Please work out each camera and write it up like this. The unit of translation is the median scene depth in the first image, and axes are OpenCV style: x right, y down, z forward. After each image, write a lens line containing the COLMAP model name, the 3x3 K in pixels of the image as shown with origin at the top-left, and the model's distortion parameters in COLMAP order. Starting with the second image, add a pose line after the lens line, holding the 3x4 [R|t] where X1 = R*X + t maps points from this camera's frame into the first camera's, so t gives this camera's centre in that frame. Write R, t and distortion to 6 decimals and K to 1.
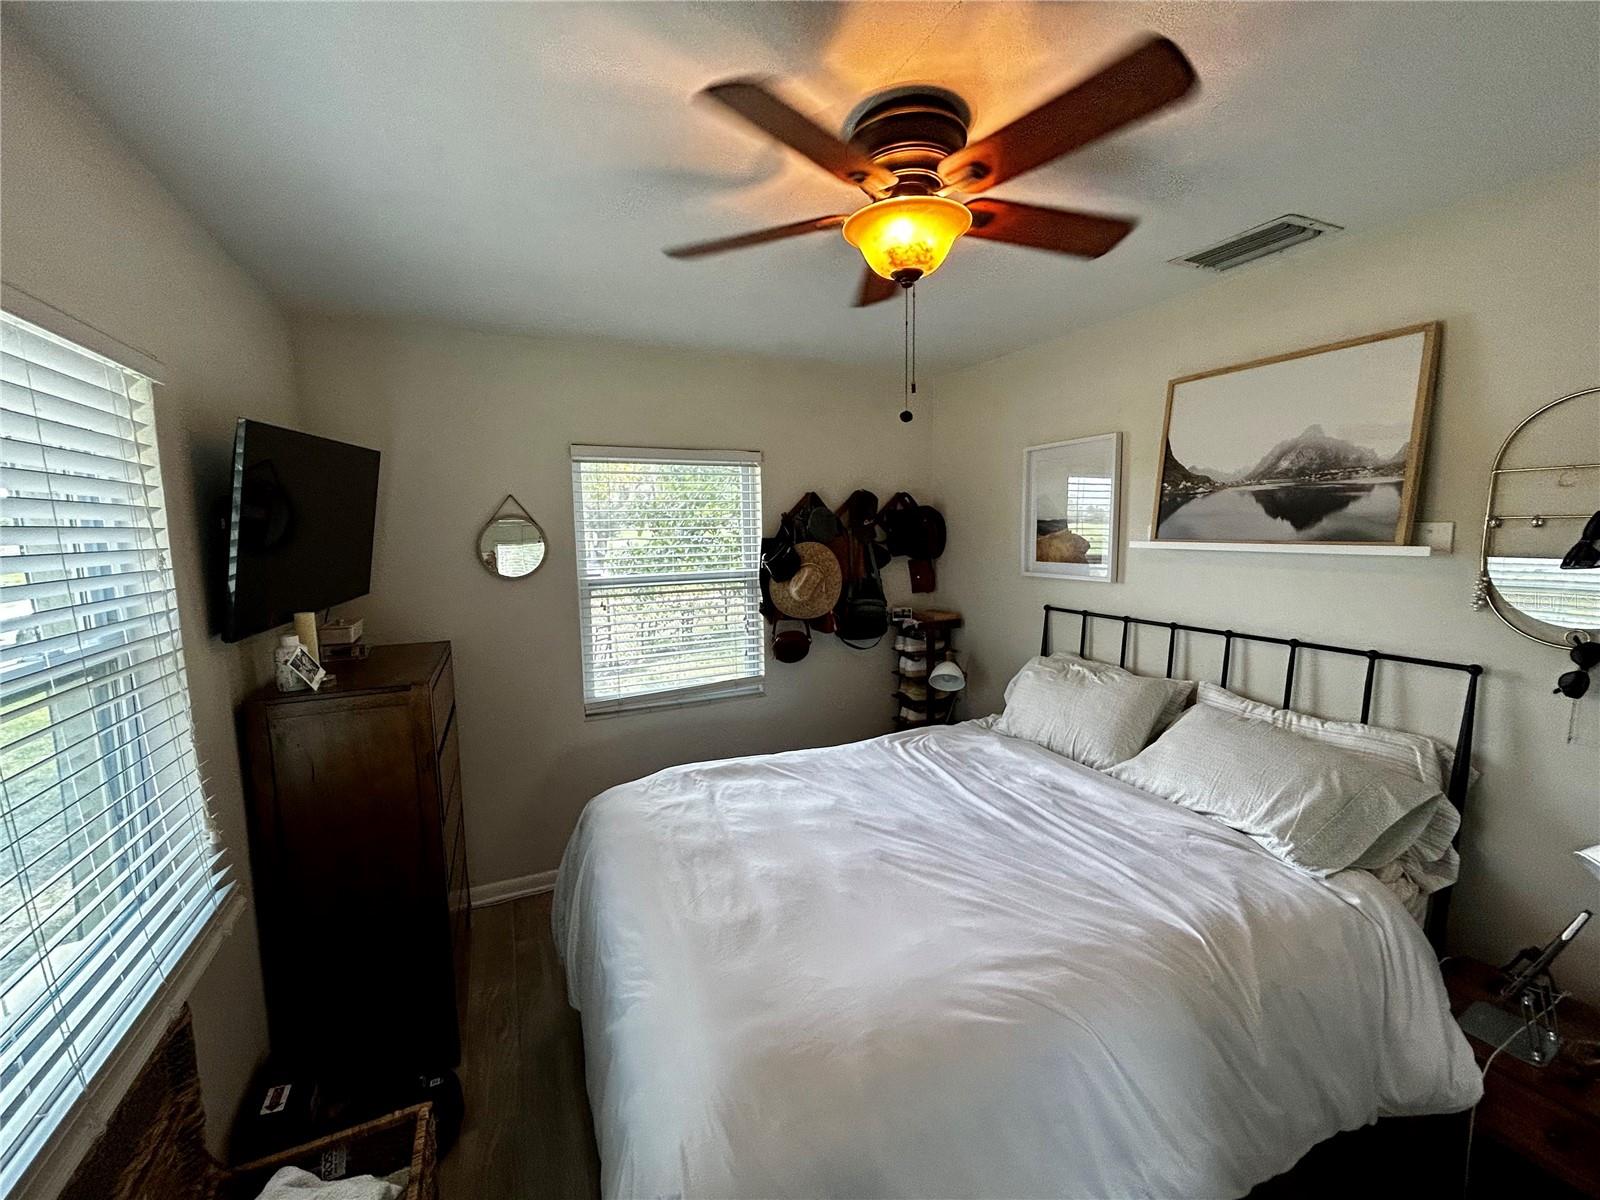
lens RADIAL K [[642.8, 0, 800.0], [0, 642.8, 600.0], [0, 0, 1]] dist [-0.000215, -0.000026]
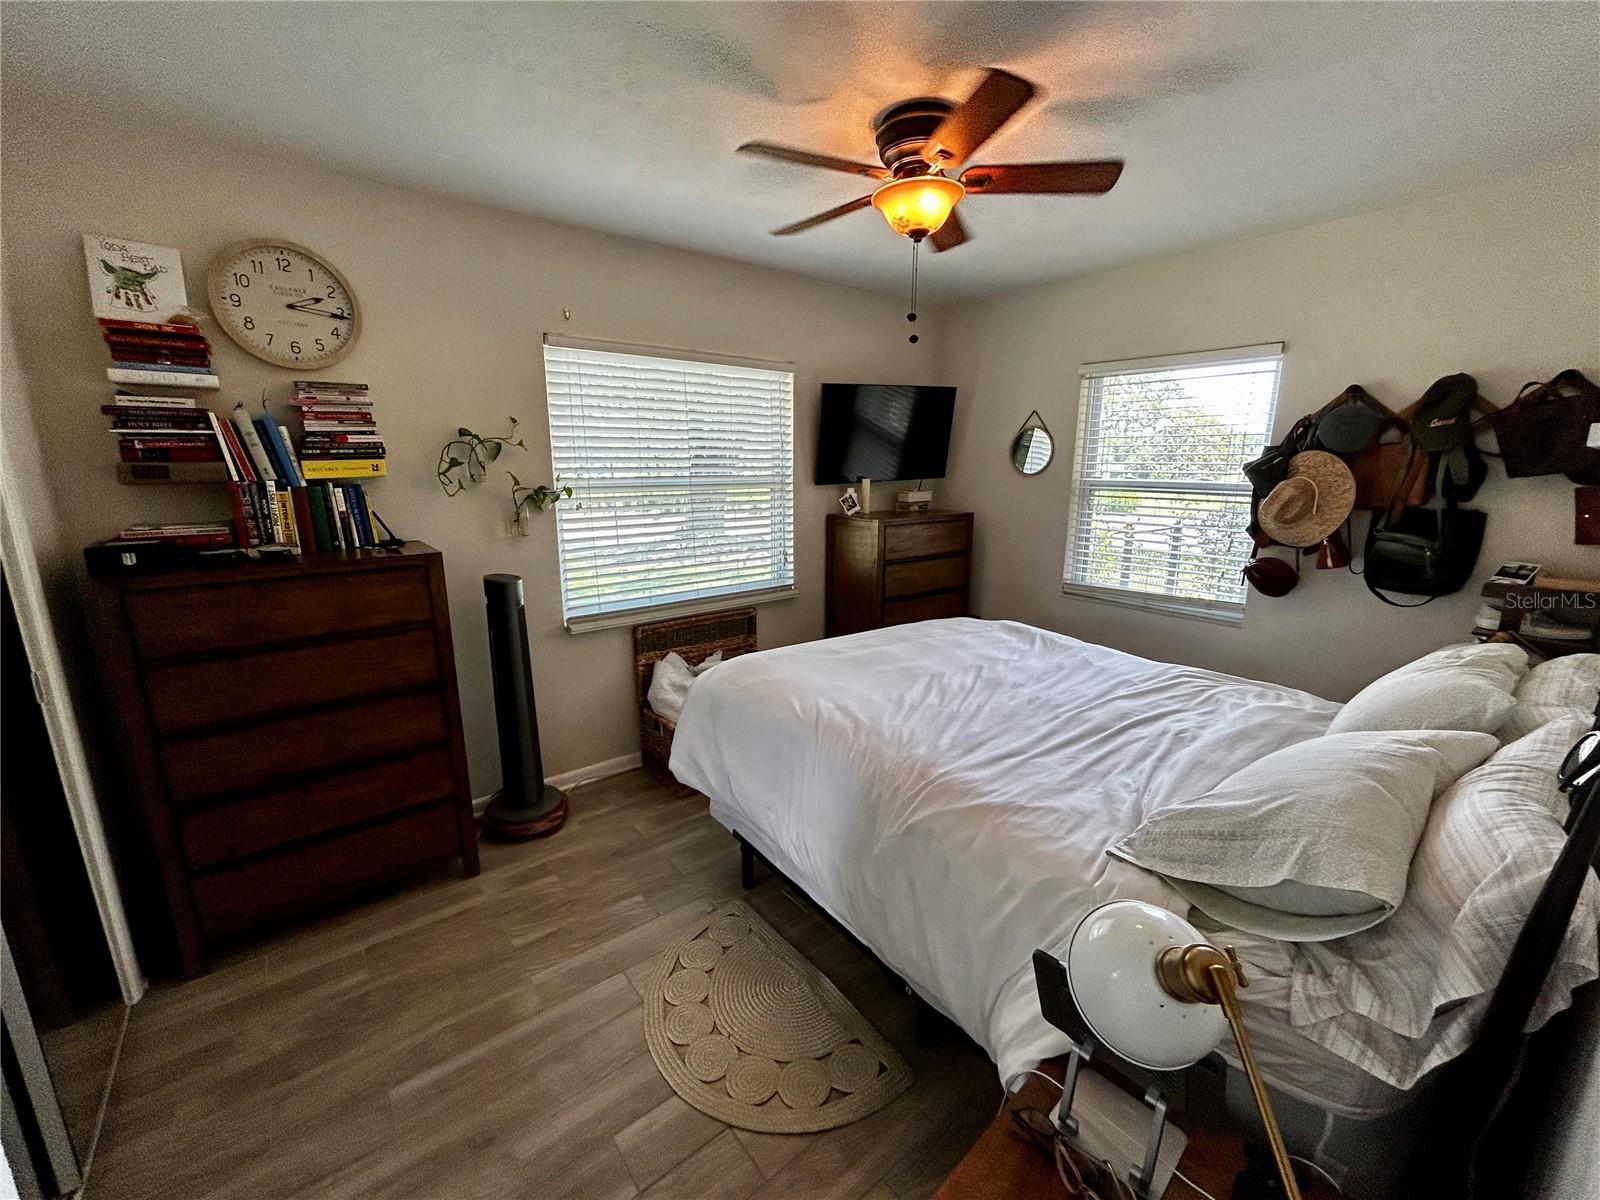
lens RADIAL K [[646.1, 0, 800.0], [0, 646.1, 600.0], [0, 0, 1]] dist [-0.000436, 0.000156]
pose [[0.225251, 0.223222, -0.948385, 0.953733], [-0.117220, 0.972539, 0.201066, 0.006292], [0.967224, 0.065880, 0.245231, 0.276282]]
